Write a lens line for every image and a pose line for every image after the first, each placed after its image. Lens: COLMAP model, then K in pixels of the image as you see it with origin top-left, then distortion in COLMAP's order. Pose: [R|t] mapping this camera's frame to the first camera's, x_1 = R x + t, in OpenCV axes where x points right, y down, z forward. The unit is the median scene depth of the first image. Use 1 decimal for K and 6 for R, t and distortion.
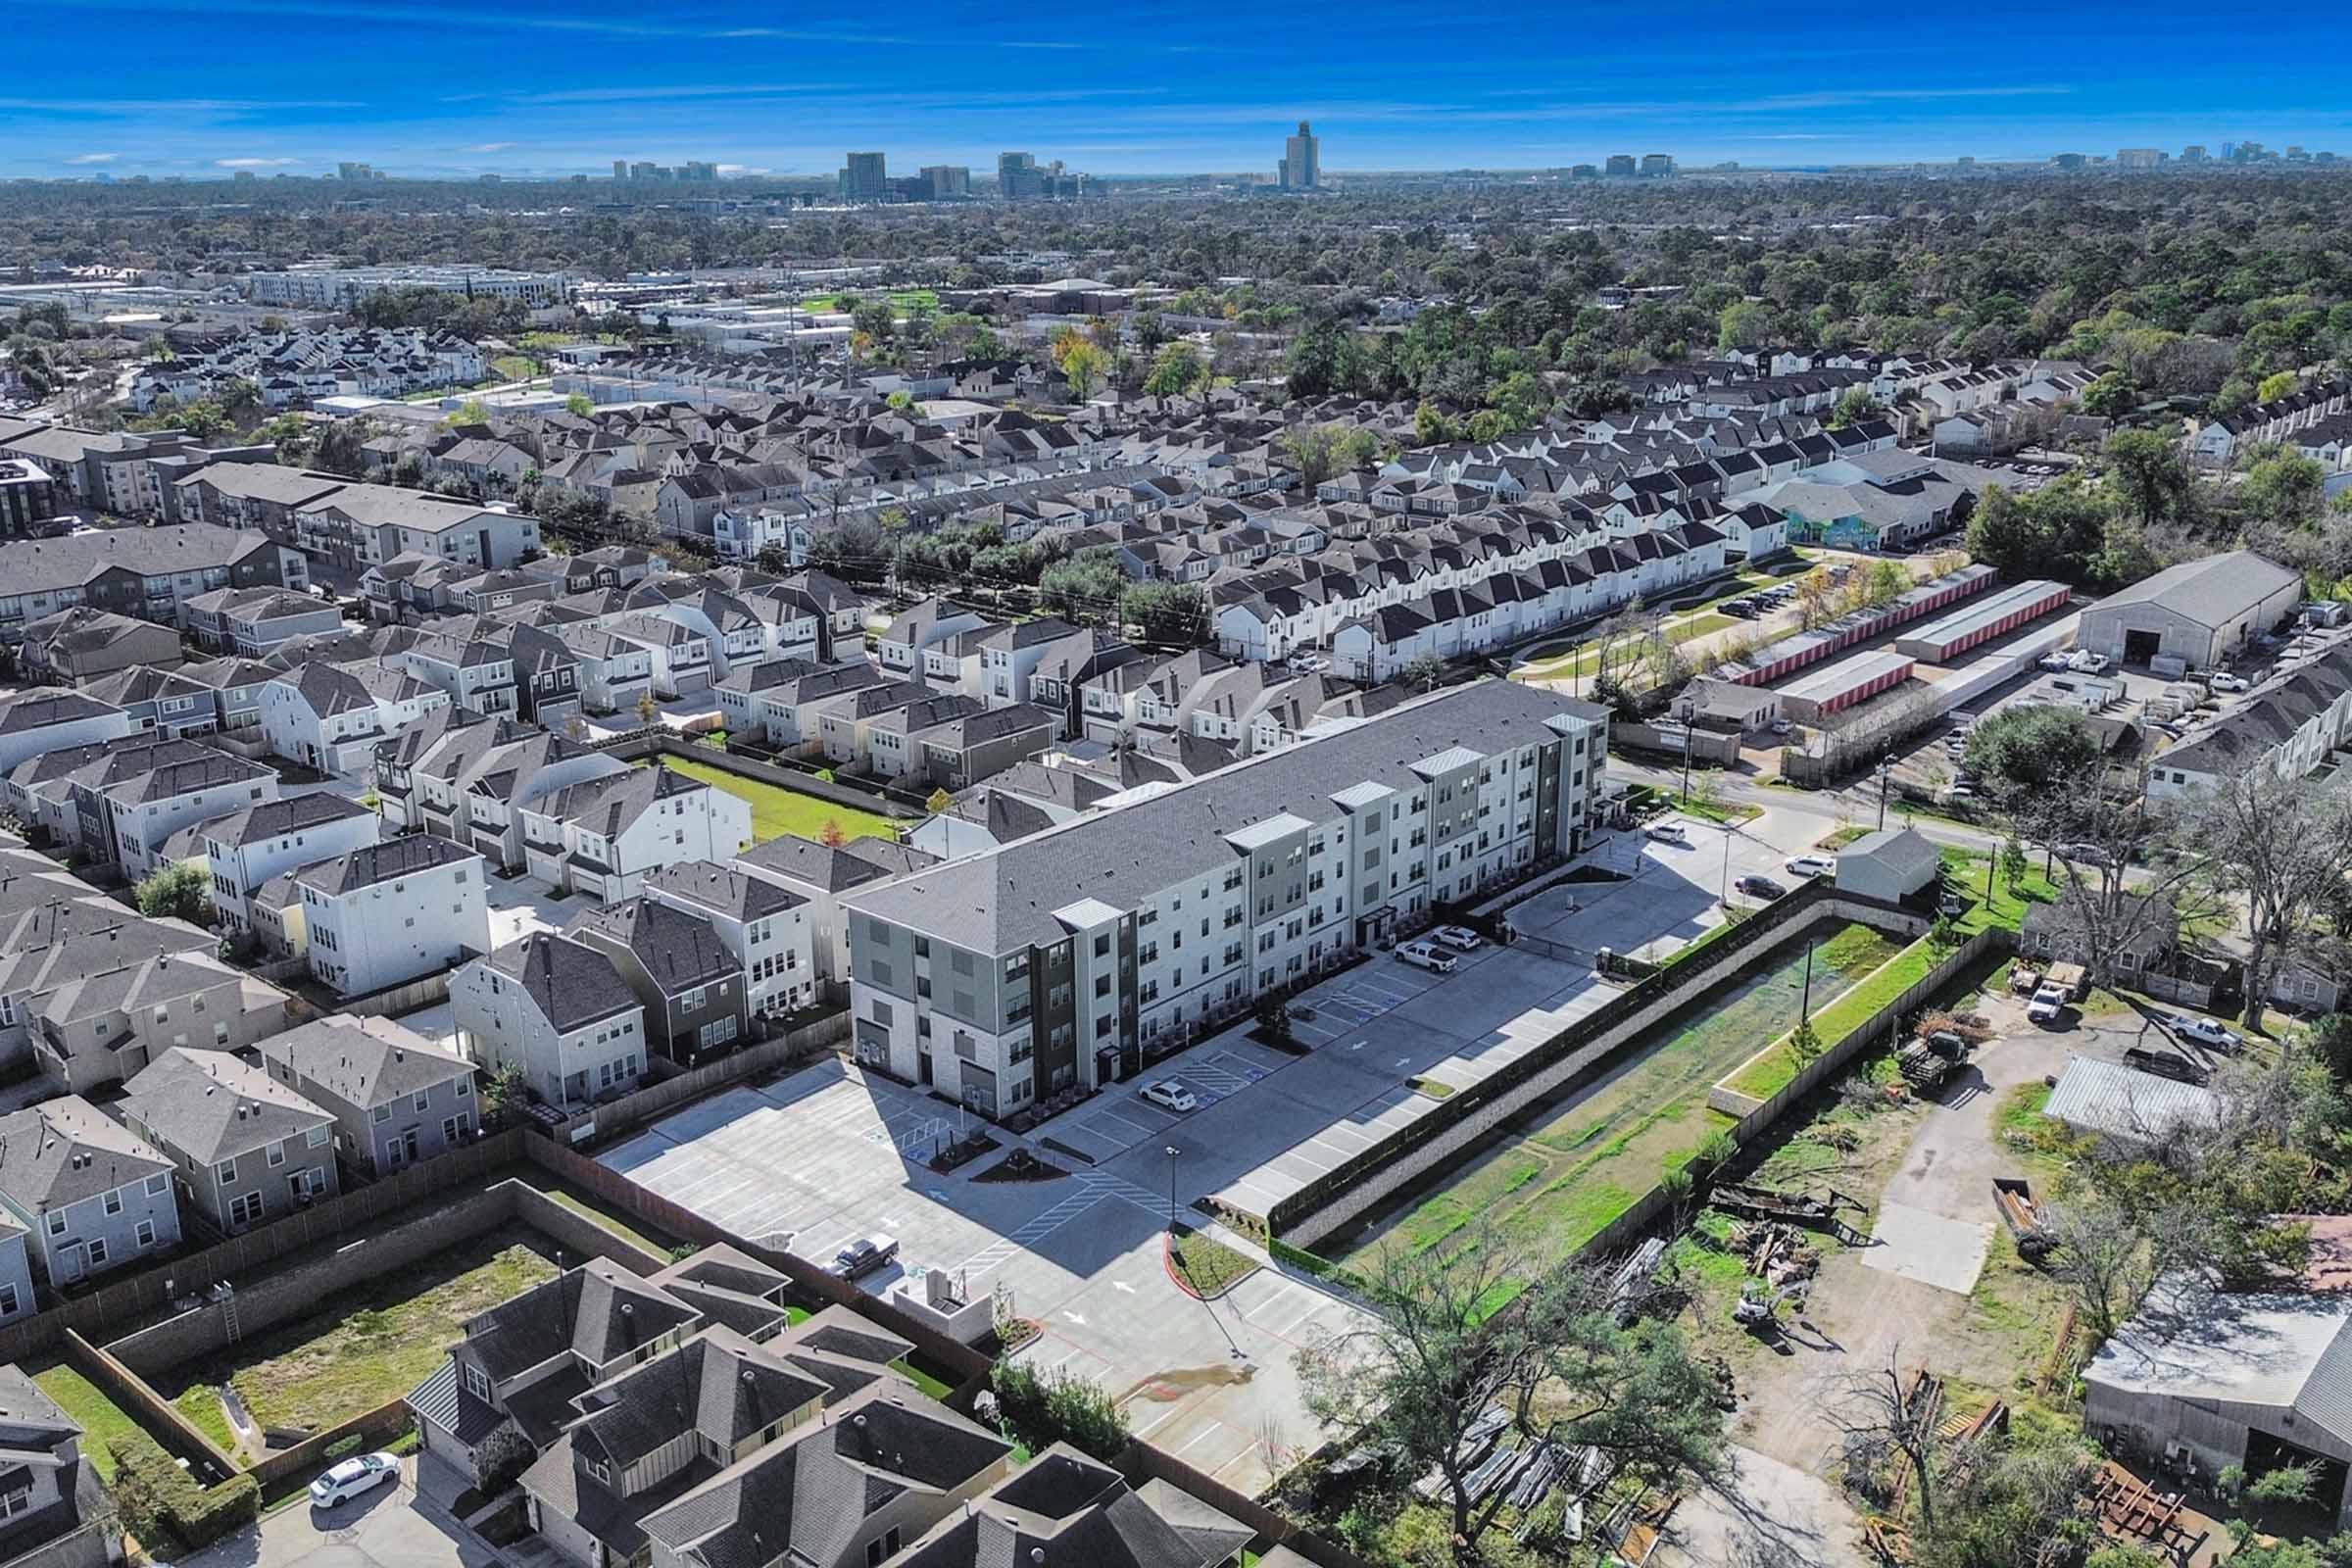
lens RADIAL K [[1954.0, 0, 1182.4], [0, 1954.0, 784.1], [0, 0, 1]] dist [0.101952, -0.148468]
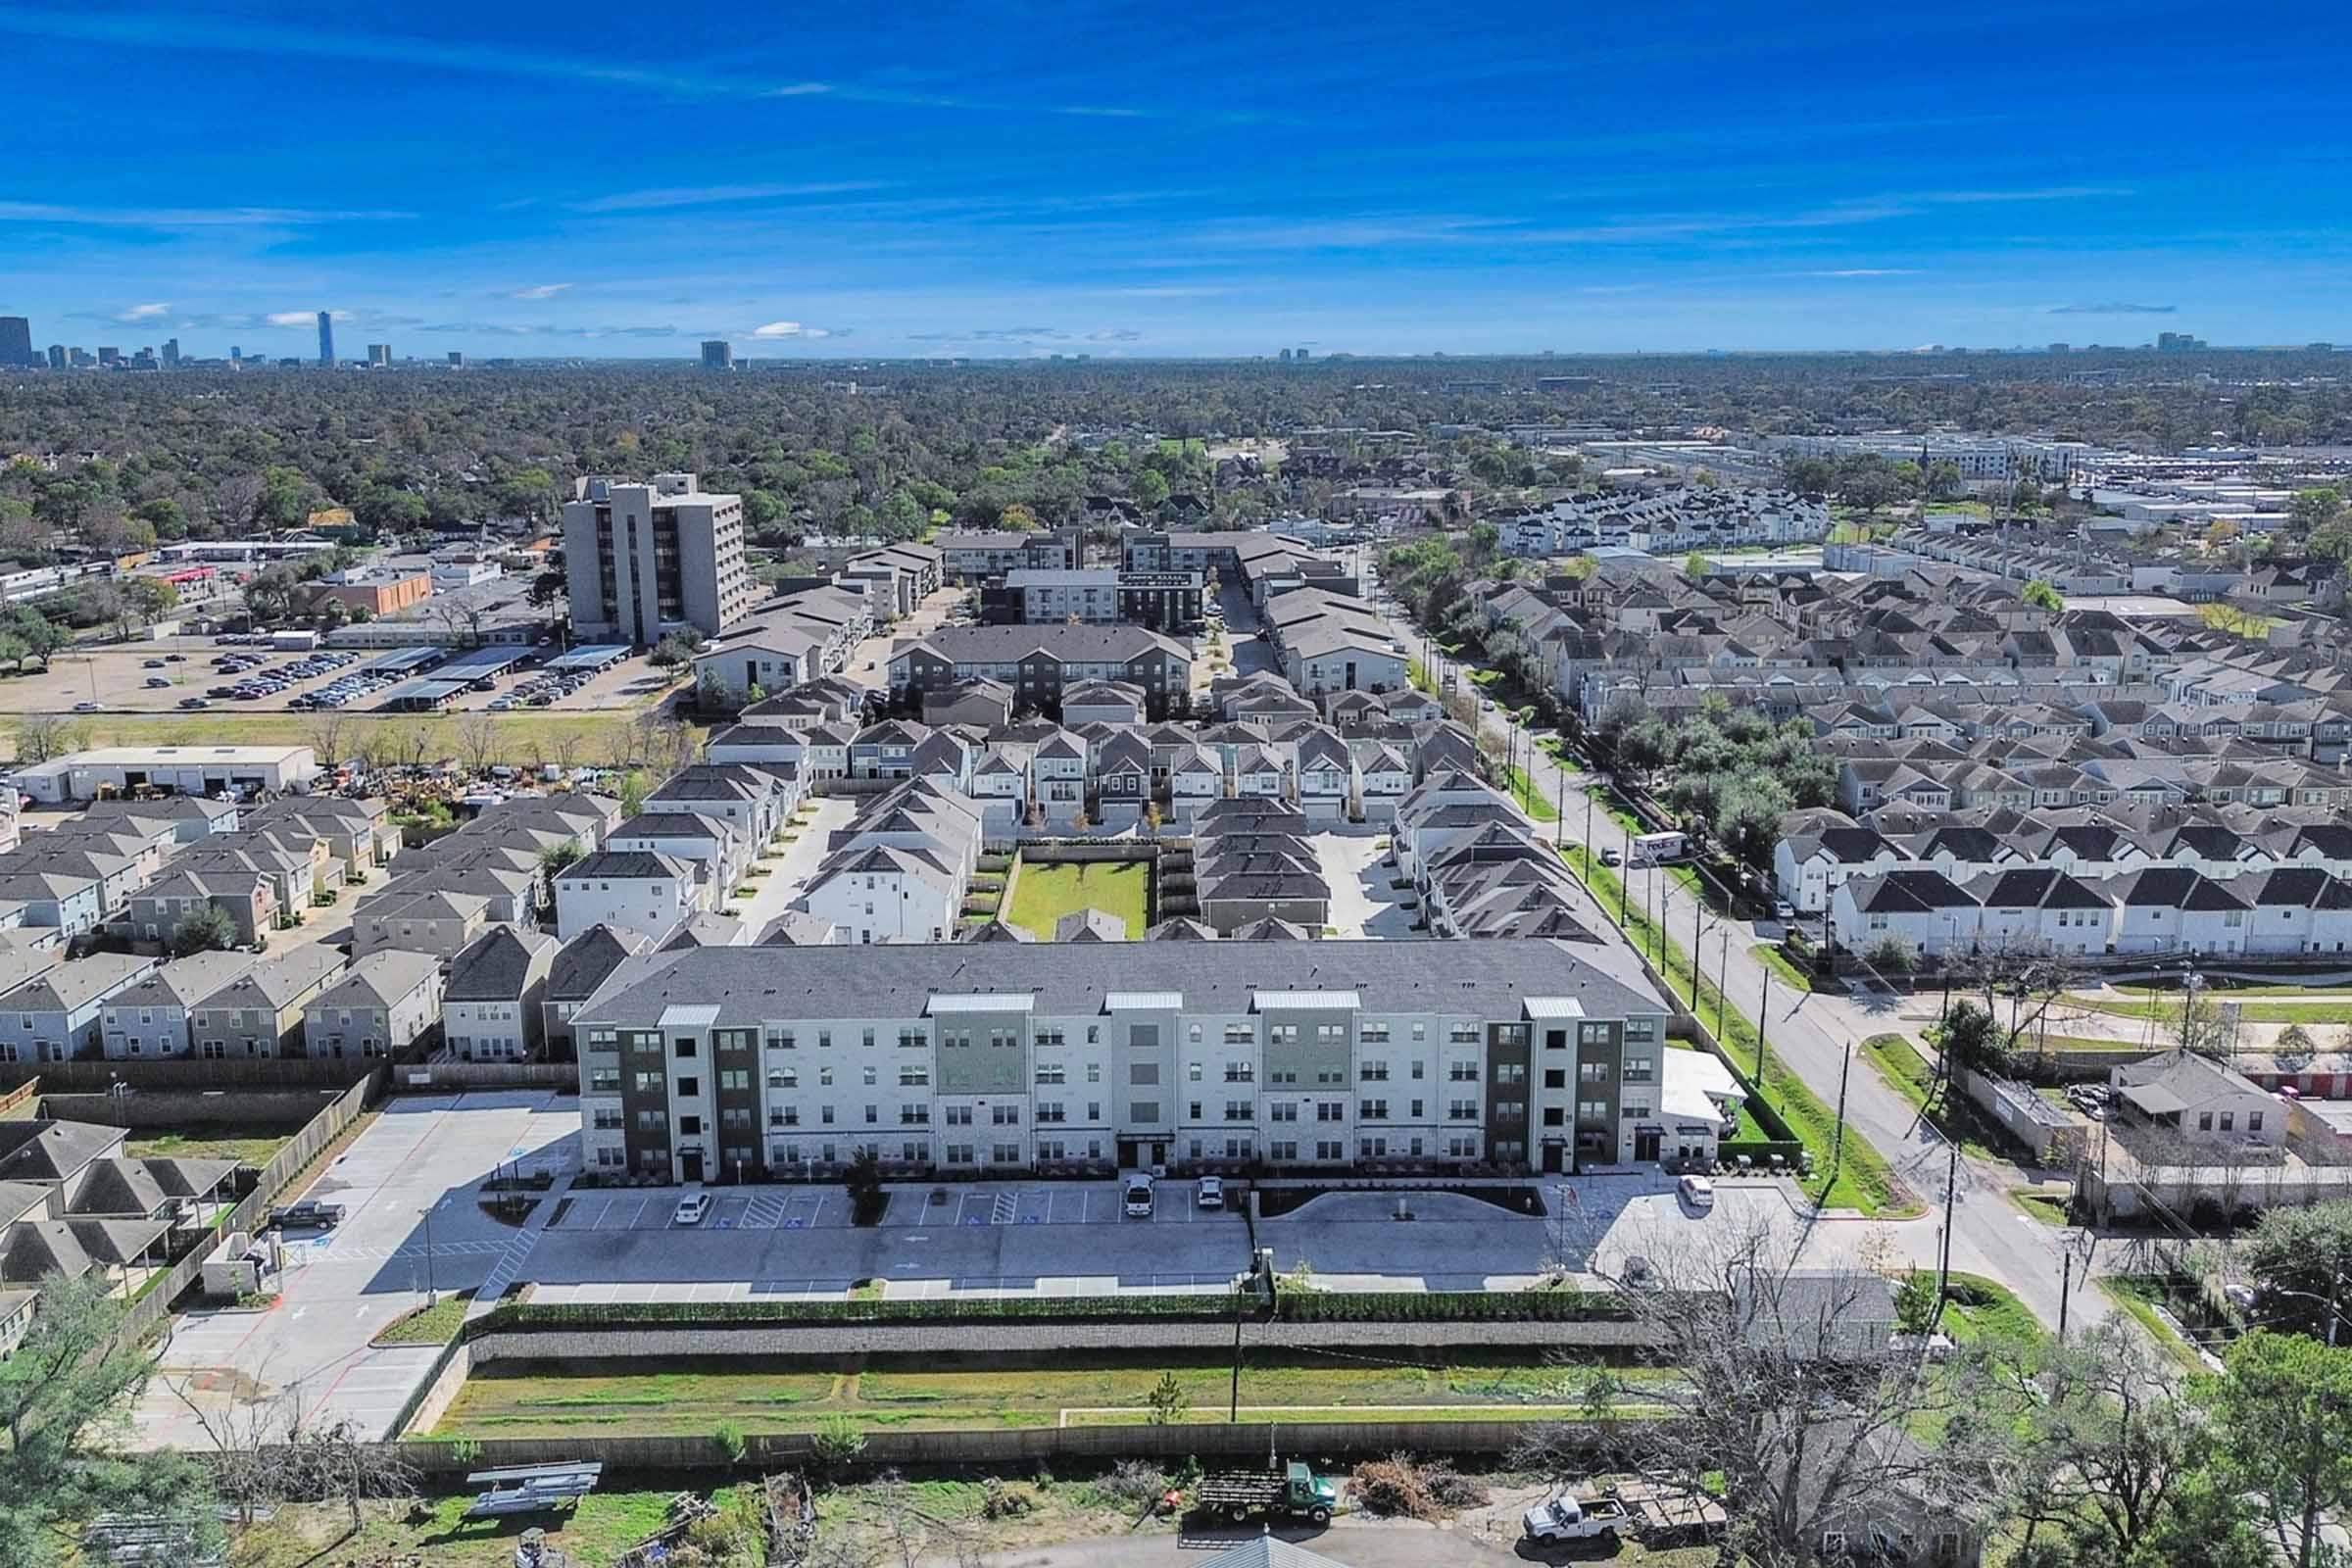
lens RADIAL K [[1954.0, 0, 1182.4], [0, 1954.0, 784.1], [0, 0, 1]] dist [0.101952, -0.148468]
pose [[0.669005, 0.163471, -0.725059, 0.646575], [-0.221036, 0.975136, 0.015905, -0.097043], [0.709631, 0.149624, 0.688503, 0.314232]]
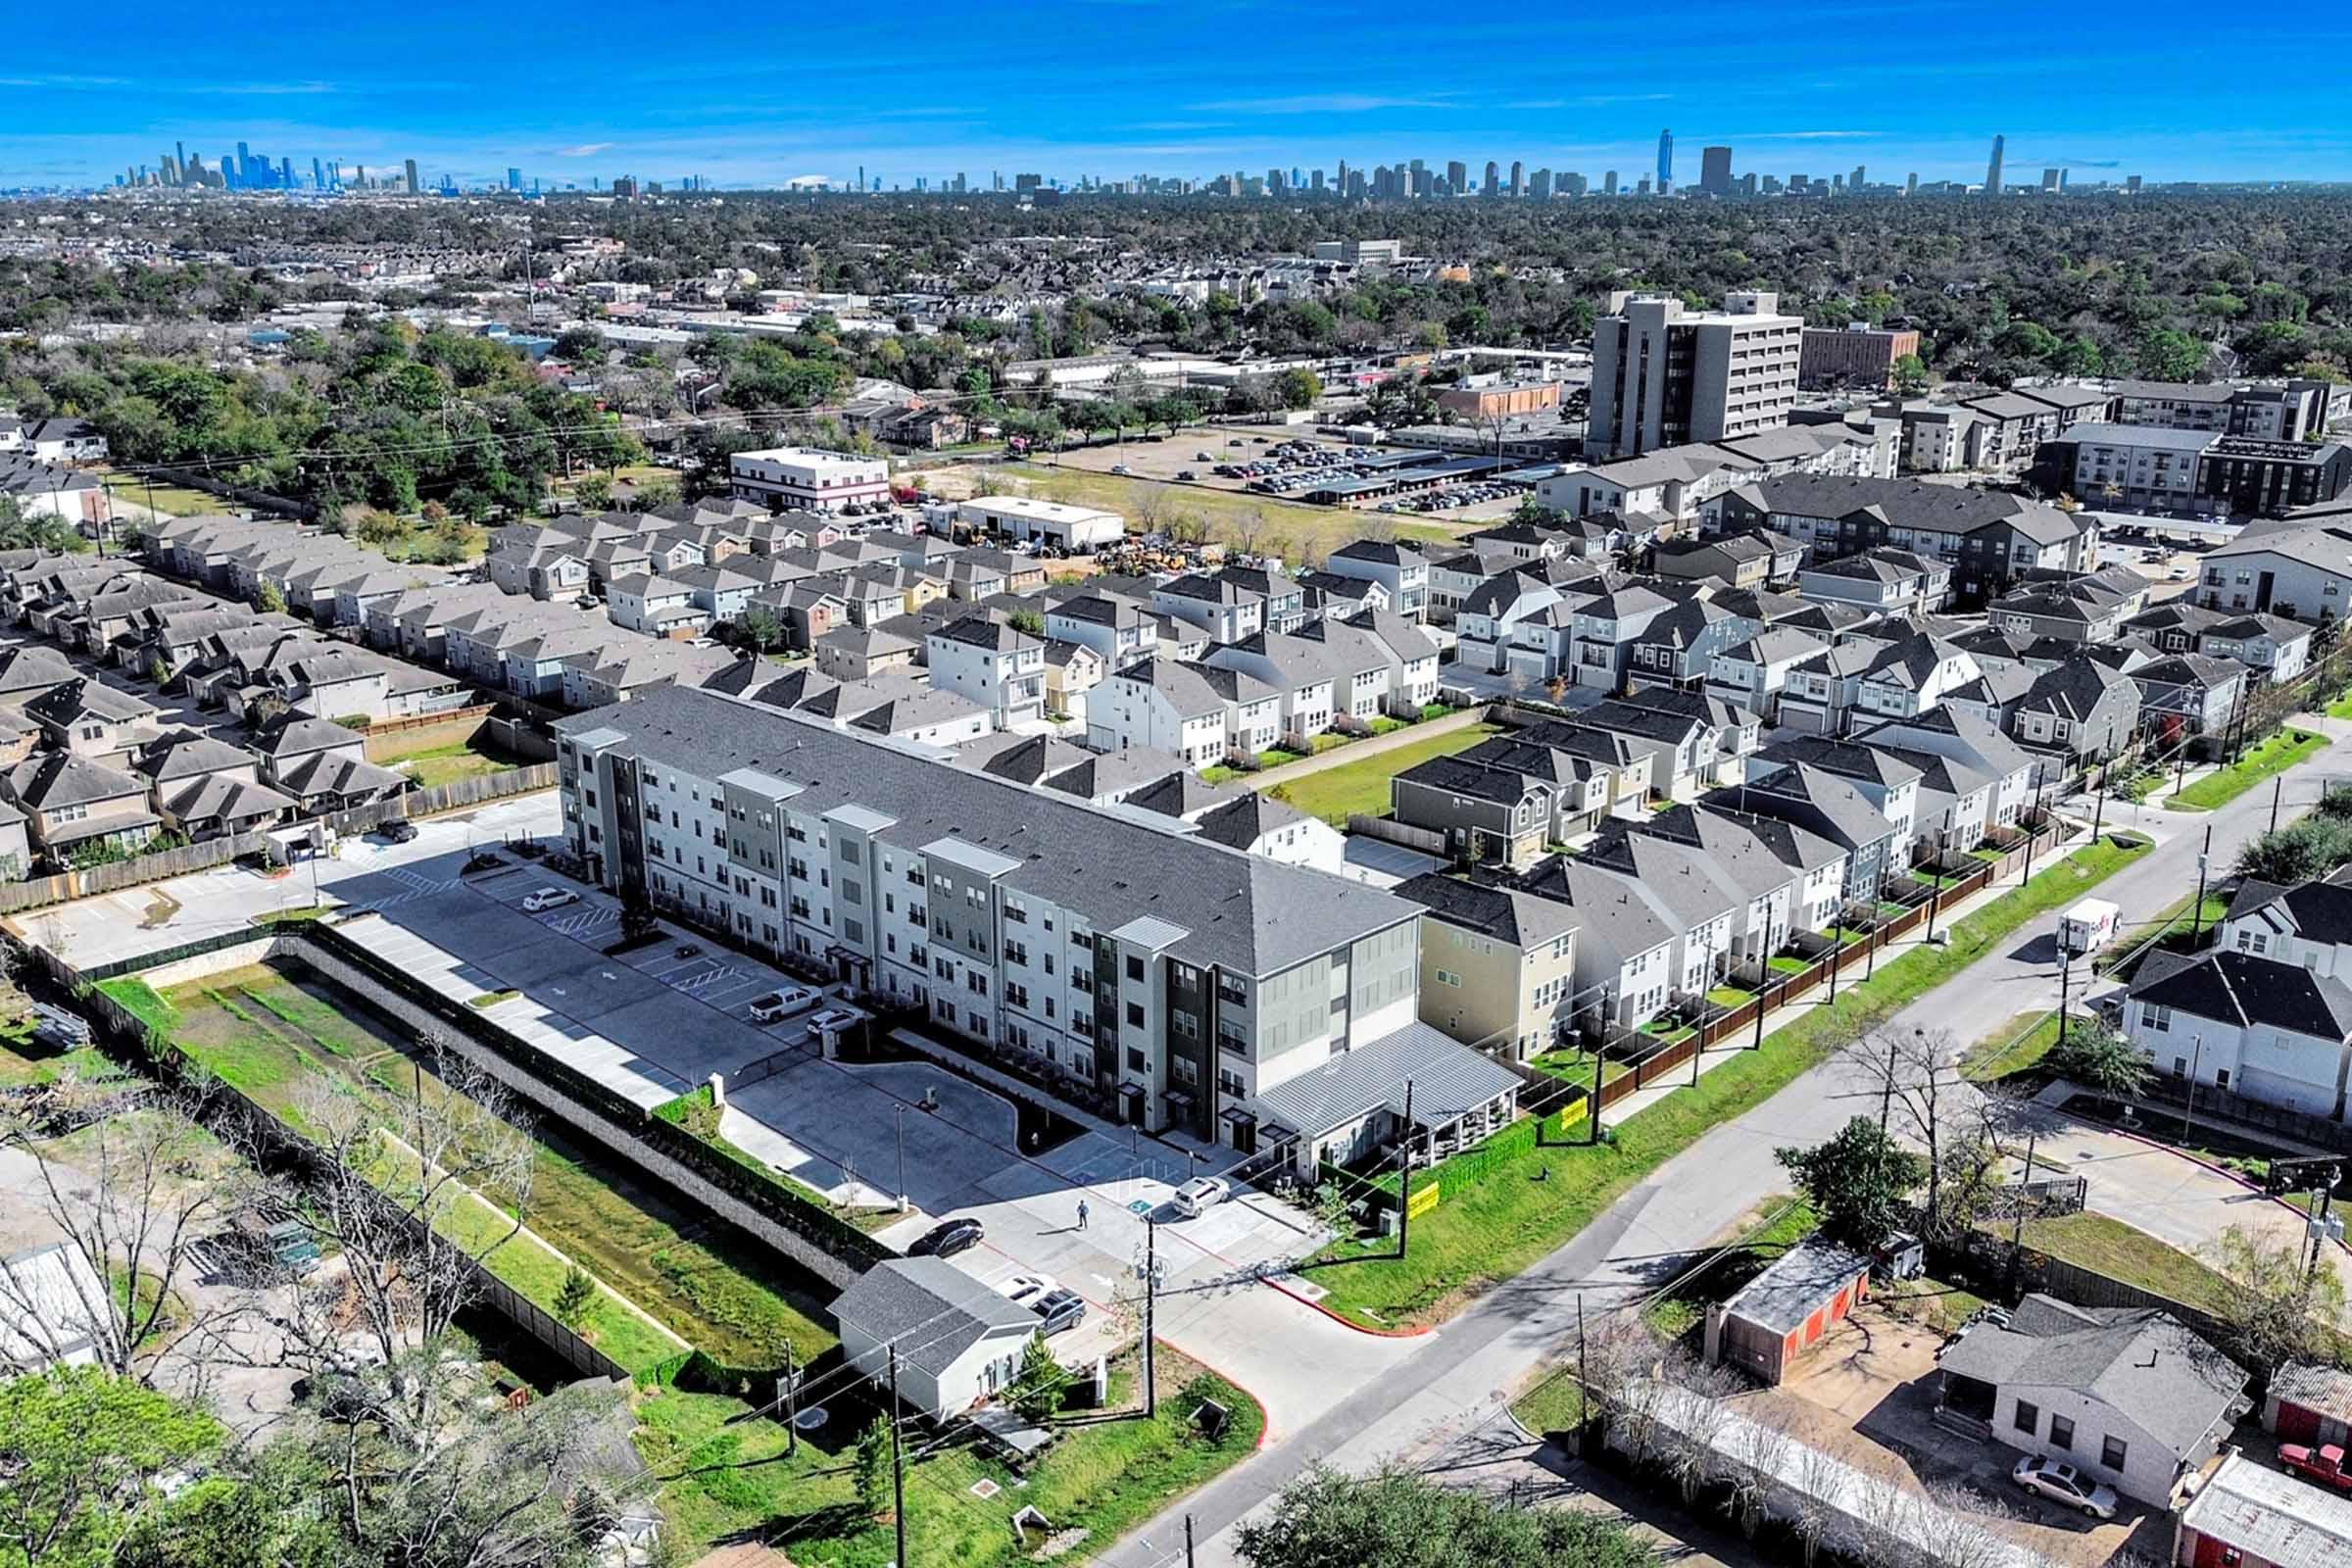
lens RADIAL K [[1954.0, 0, 1182.4], [0, 1954.0, 784.1], [0, 0, 1]] dist [0.101952, -0.148468]
pose [[-0.051041, 0.297741, -0.953281, 0.788989], [-0.294736, 0.907520, 0.299229, -0.269872], [0.954215, 0.296239, 0.041435, 0.942252]]
